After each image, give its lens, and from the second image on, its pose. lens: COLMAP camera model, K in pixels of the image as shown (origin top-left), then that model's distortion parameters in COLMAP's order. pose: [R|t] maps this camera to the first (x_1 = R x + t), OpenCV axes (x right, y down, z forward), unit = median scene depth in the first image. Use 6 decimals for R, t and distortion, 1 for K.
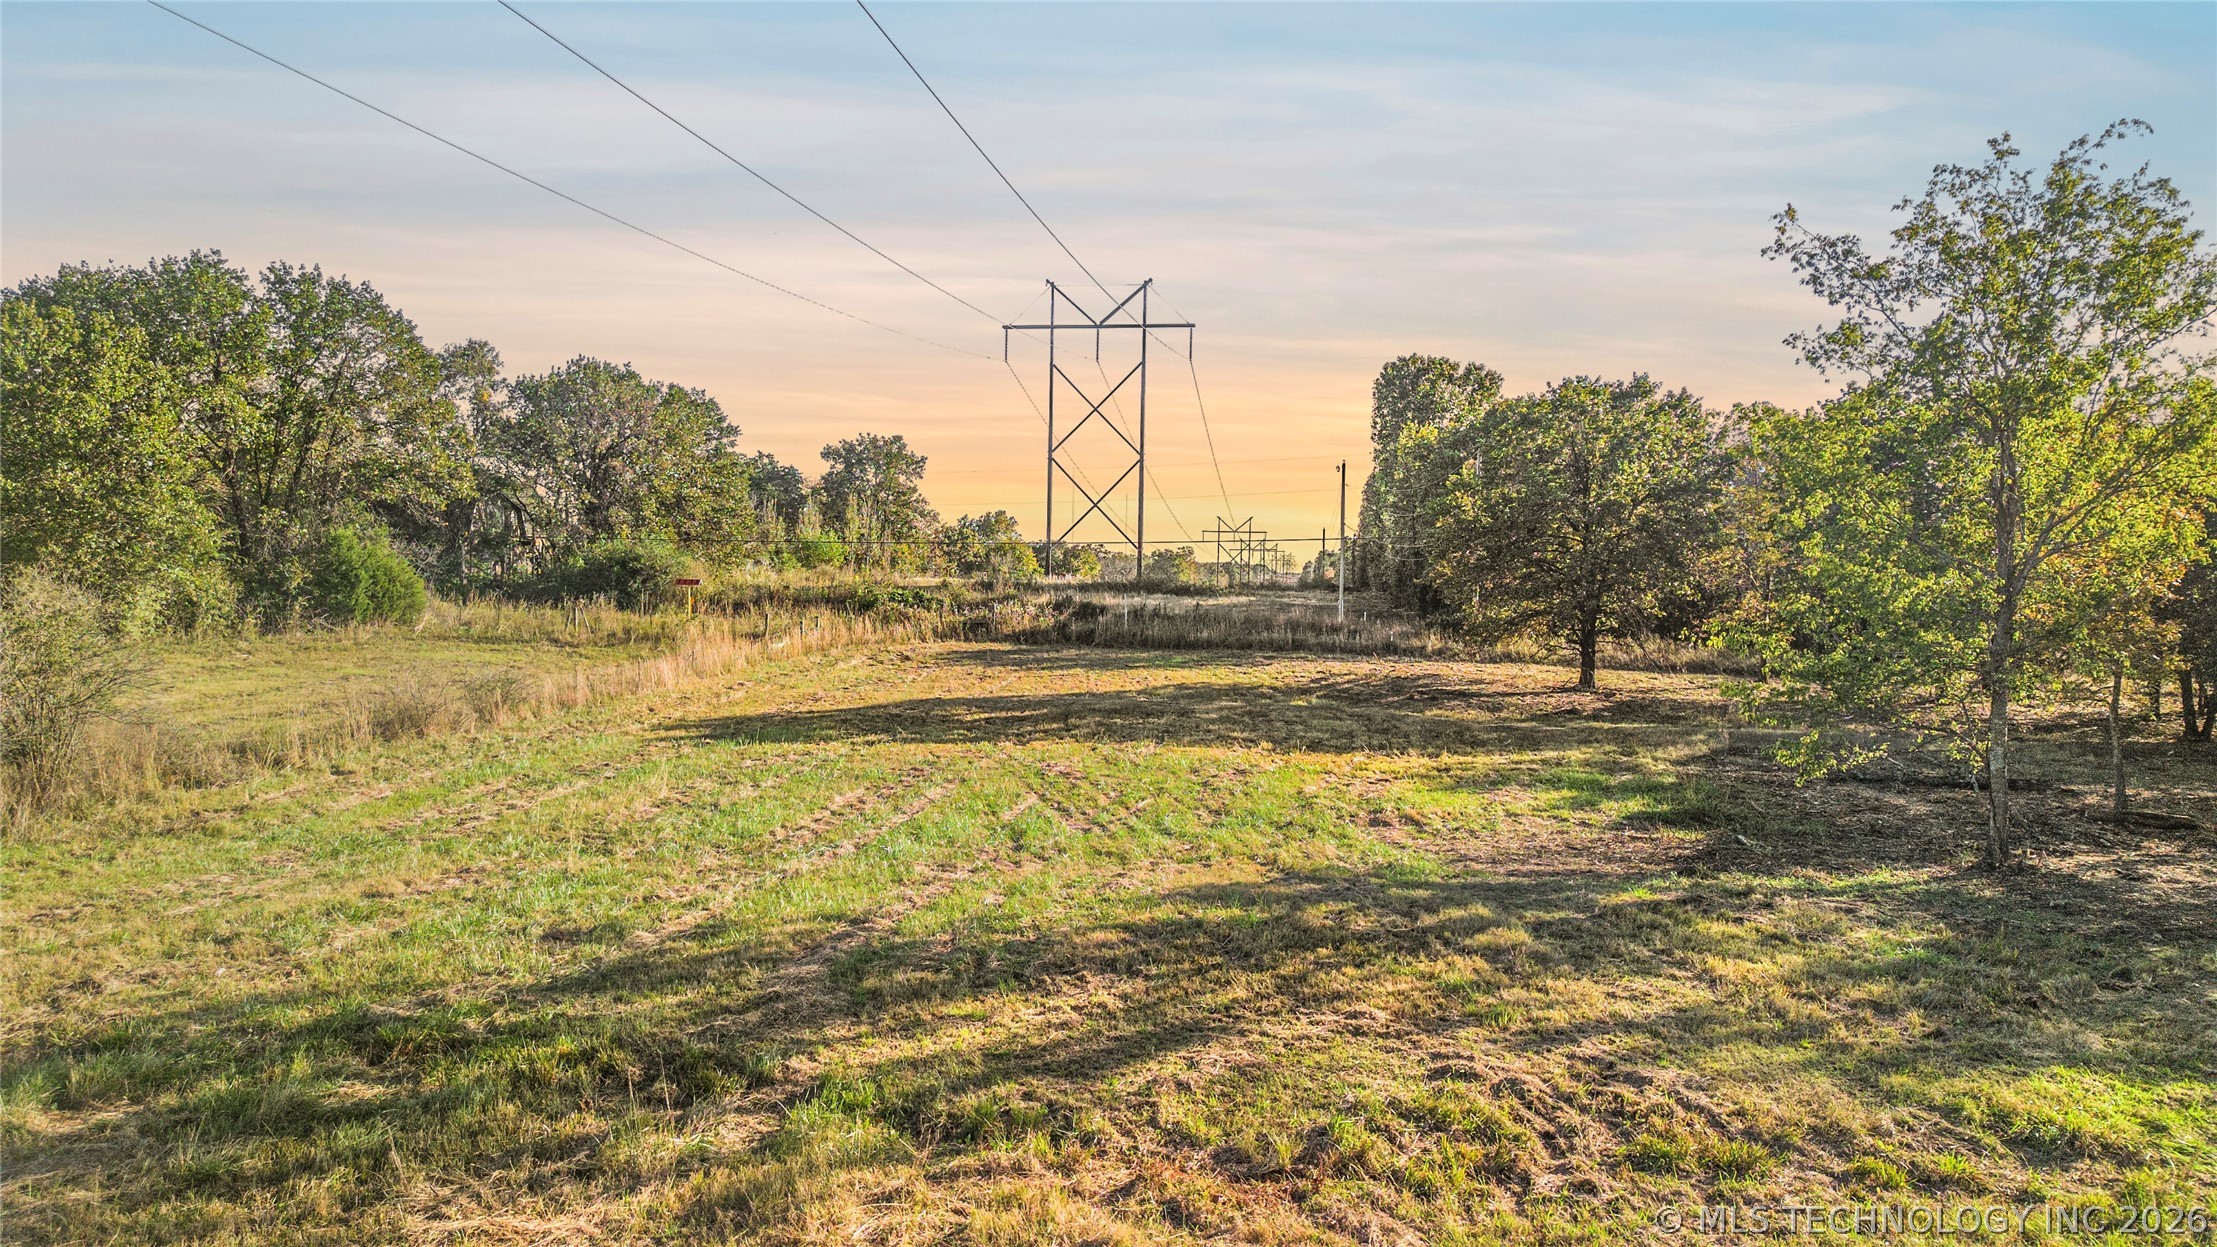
lens RADIAL K [[1570.7, 0, 1117.2], [0, 1570.7, 626.0], [0, 0, 1]] dist [0.086346, -0.088254]
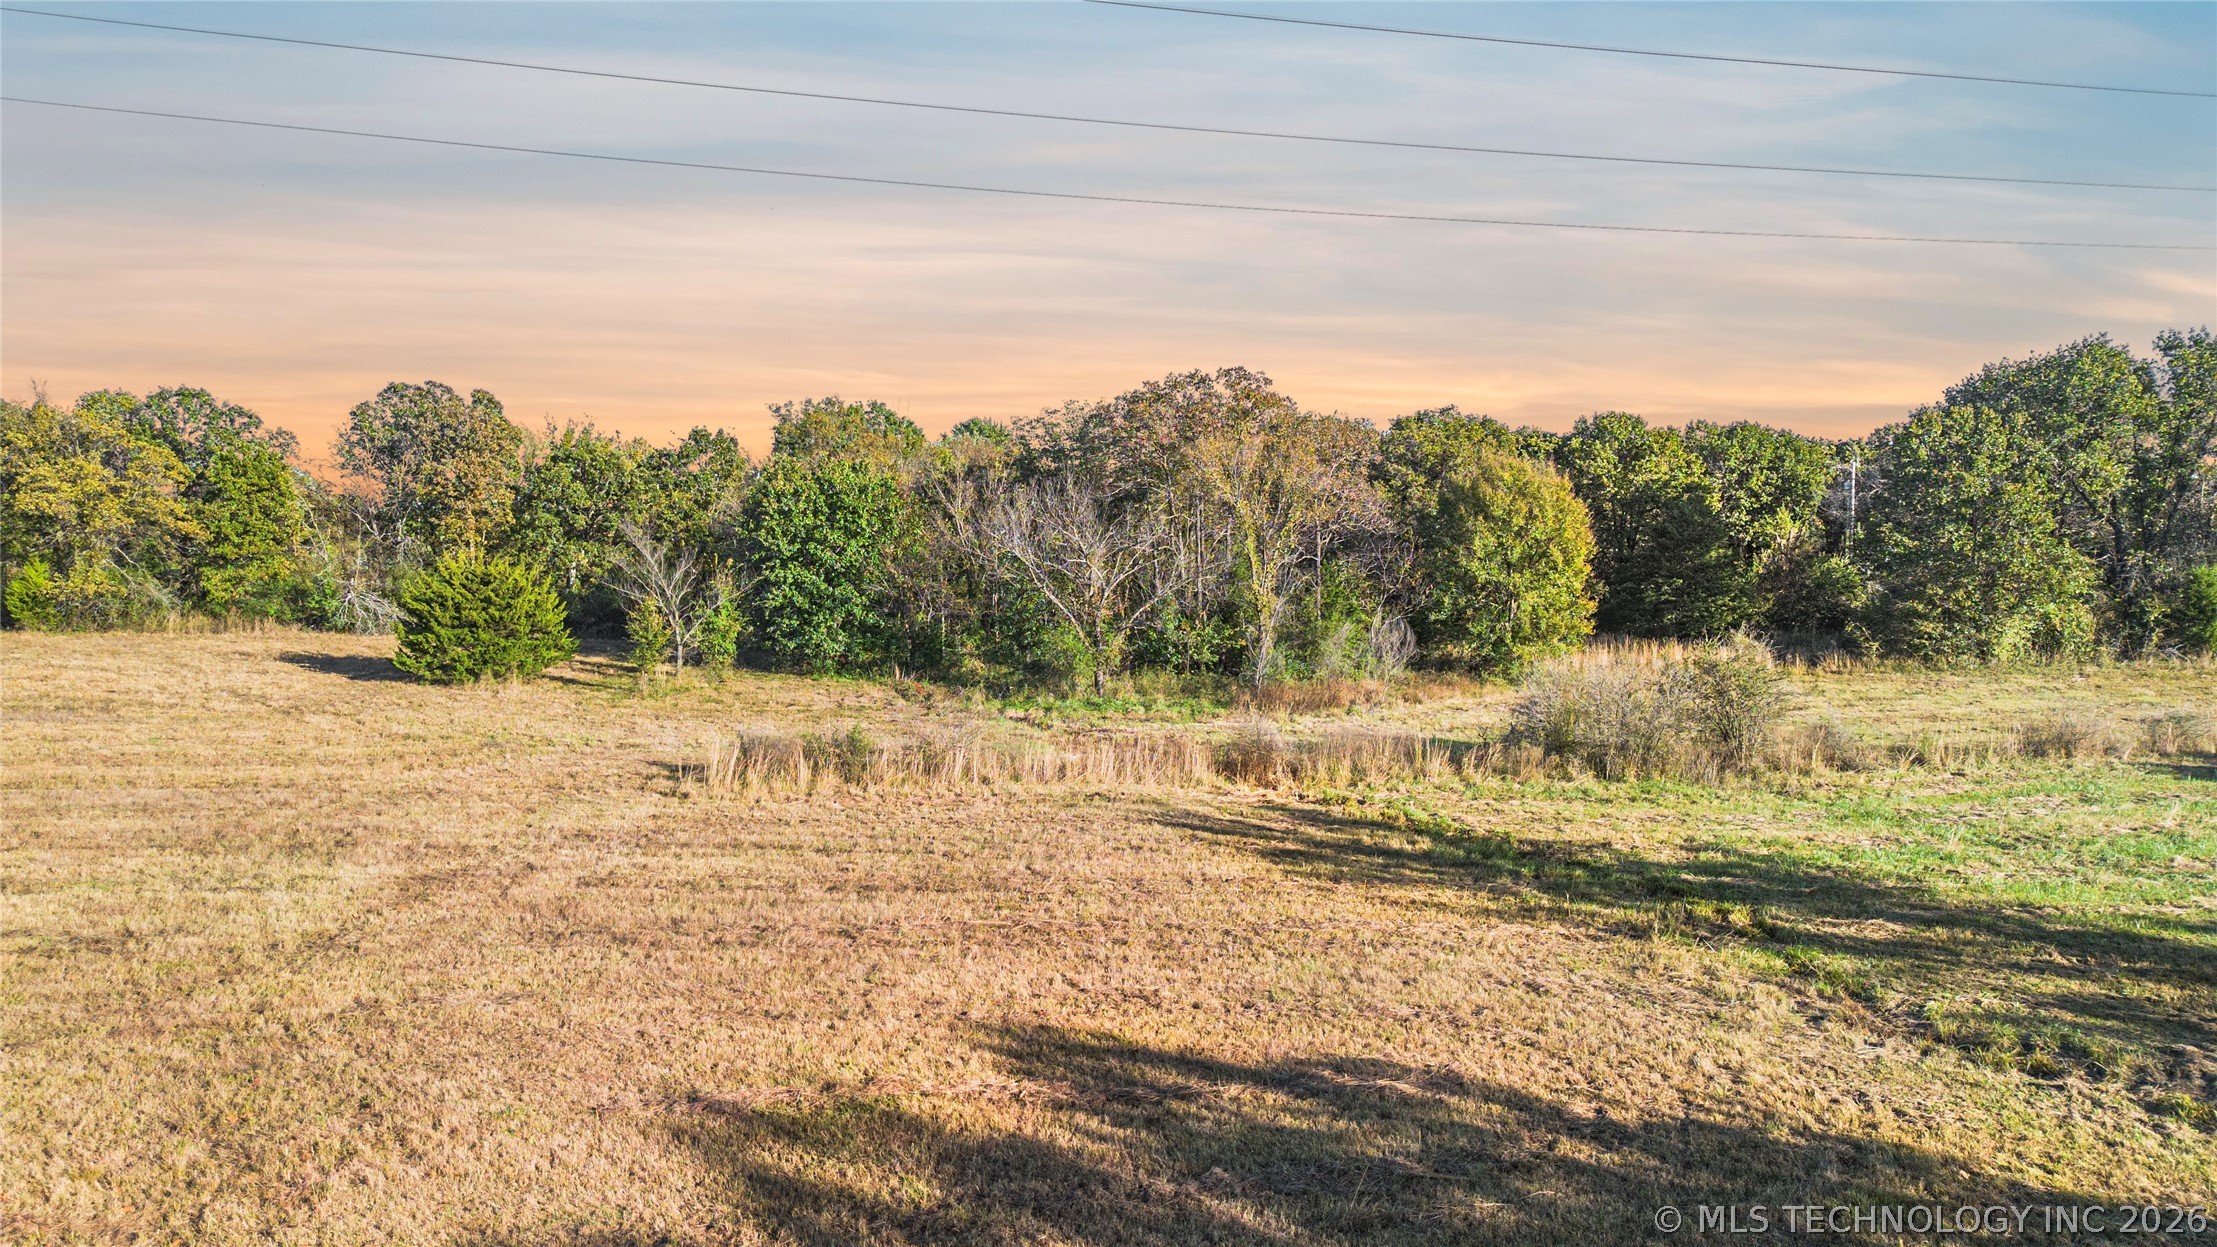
lens RADIAL K [[1570.7, 0, 1117.2], [0, 1570.7, 626.0], [0, 0, 1]] dist [0.086346, -0.088254]
pose [[0.359222, 0.029982, -0.932770, 0.248461], [-0.025785, 0.999421, 0.022194, -0.022634], [0.932896, 0.016079, 0.359787, -0.087501]]
